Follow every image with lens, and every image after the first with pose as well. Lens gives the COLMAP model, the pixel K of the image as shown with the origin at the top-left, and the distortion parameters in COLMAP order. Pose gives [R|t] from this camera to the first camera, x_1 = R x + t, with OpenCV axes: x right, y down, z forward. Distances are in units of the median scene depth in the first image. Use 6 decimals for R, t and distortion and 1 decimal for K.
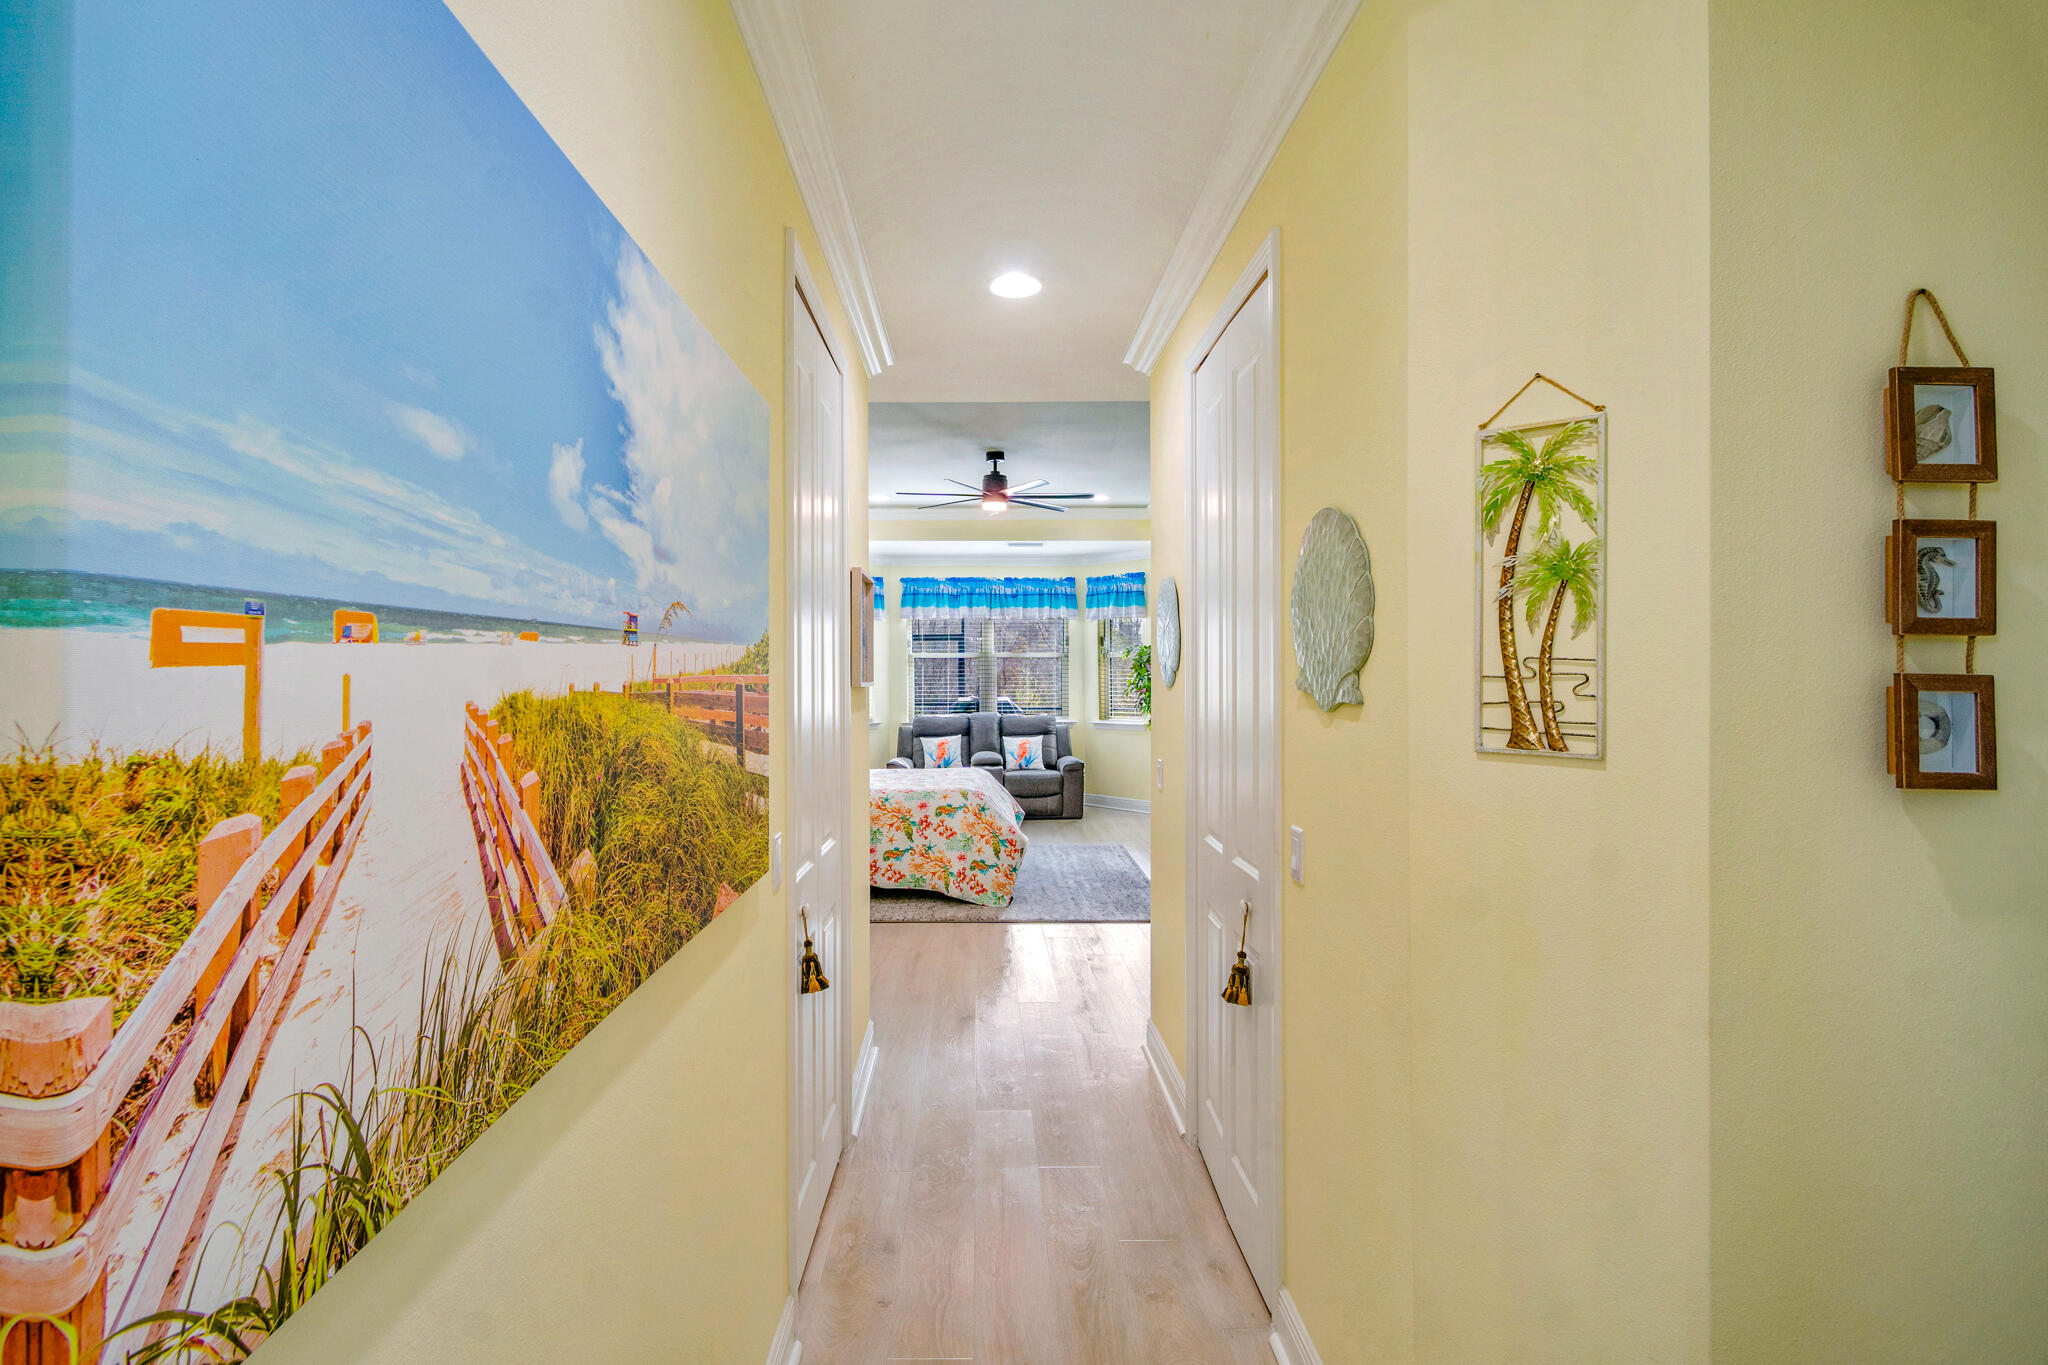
lens RADIAL K [[906.1, 0, 1010.7], [0, 906.1, 673.8], [0, 0, 1]] dist [-0.015993, -0.000054]
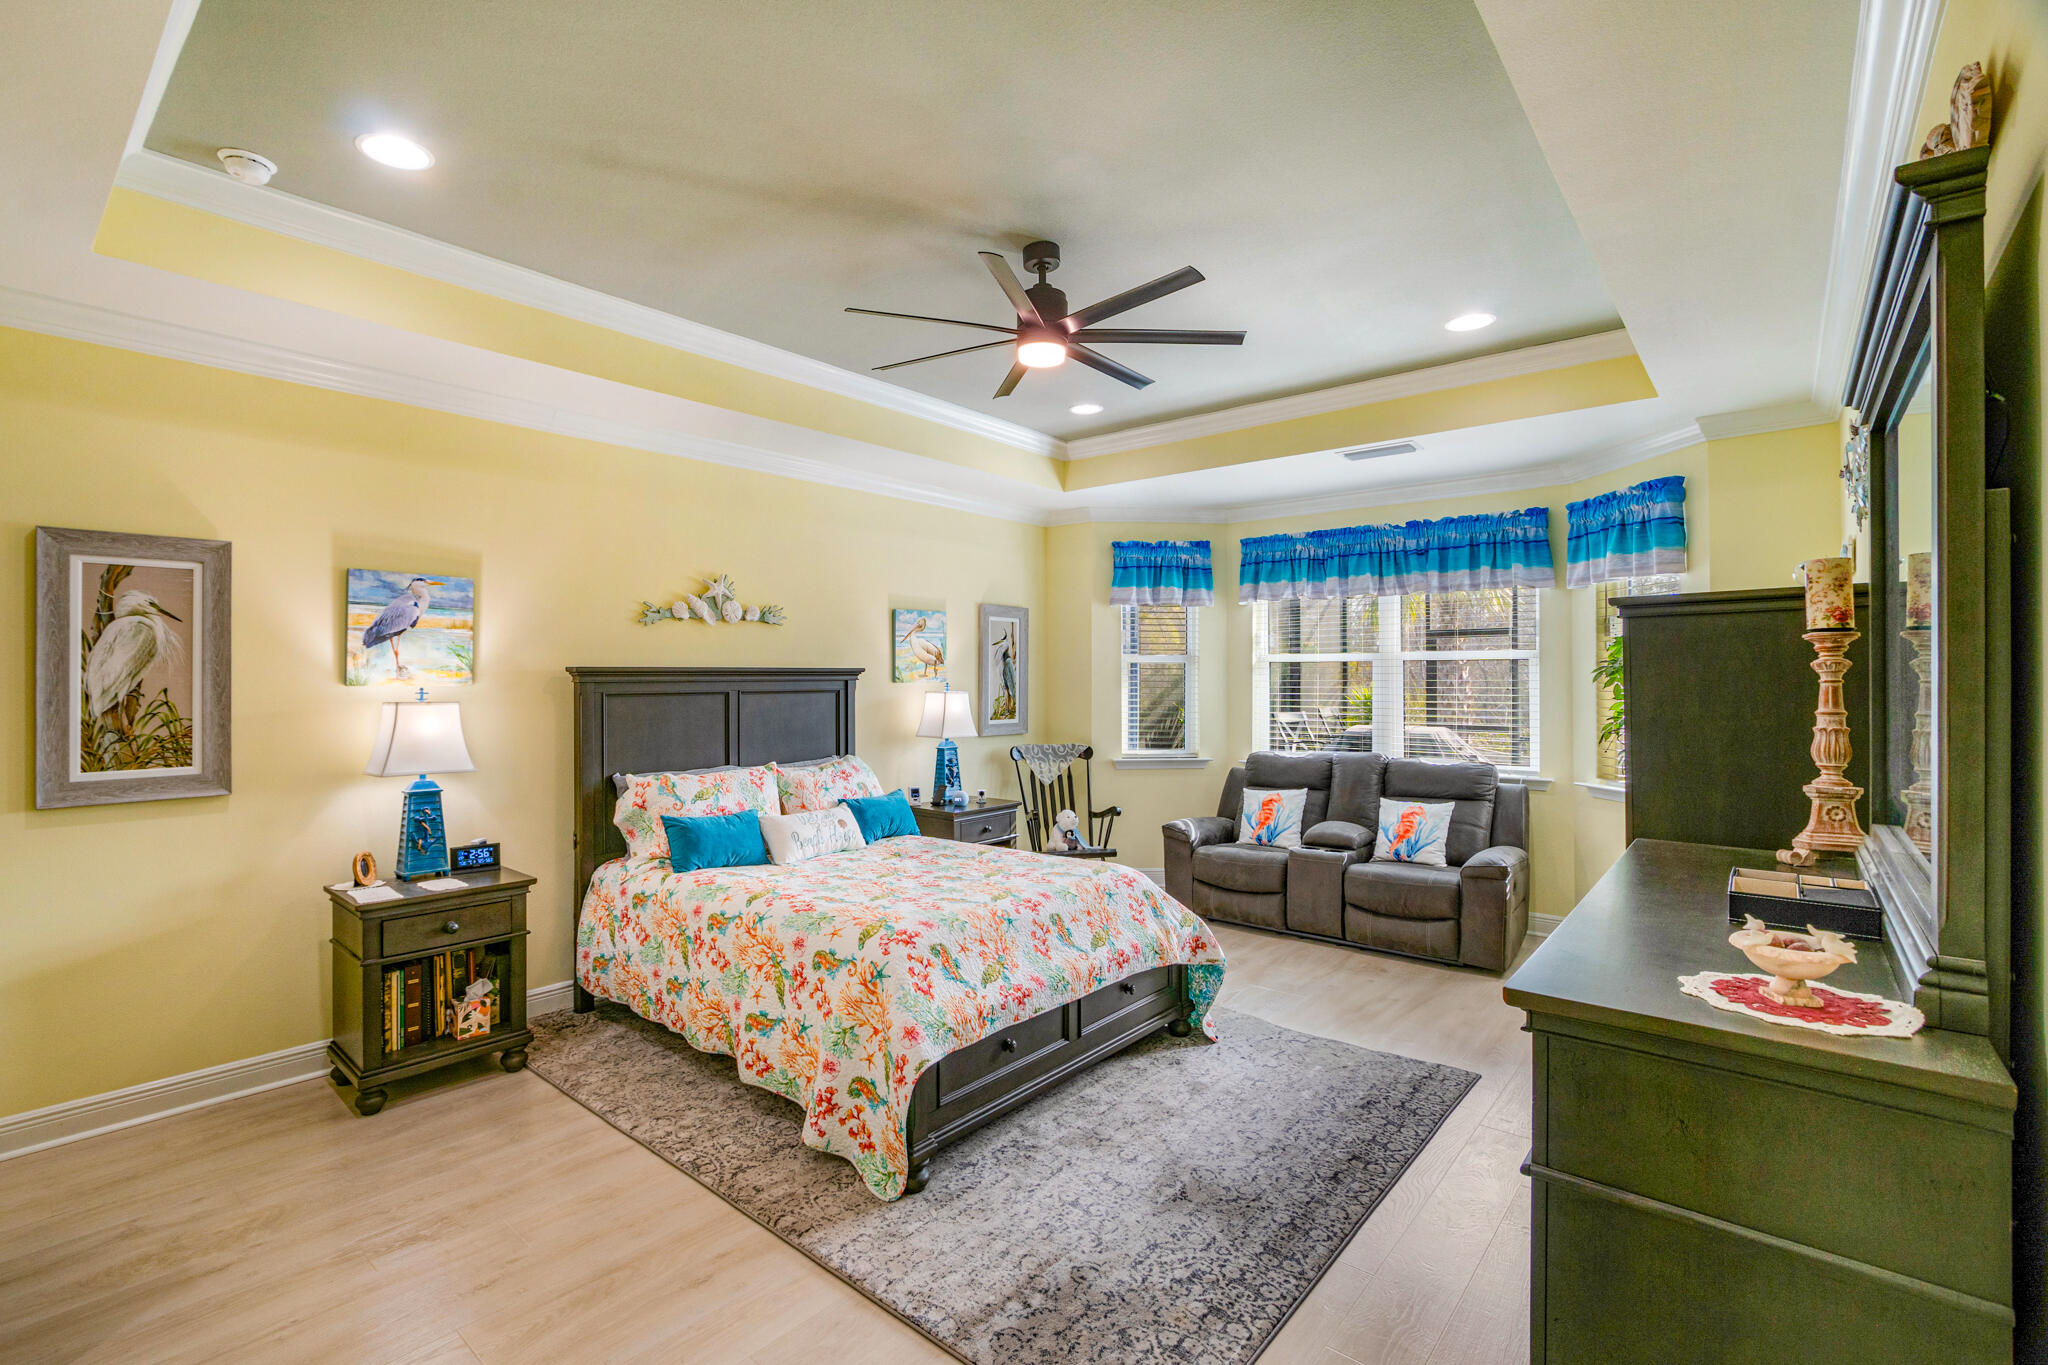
lens RADIAL K [[906.1, 0, 1030.6], [0, 906.1, 674.1], [0, 0, 1]] dist [-0.015993, -0.000054]
pose [[0.734650, 0.000339, -0.678446, 0.214677], [-0.005455, 0.999971, -0.005407, -0.004508], [0.678424, 0.007673, 0.734630, 0.427263]]
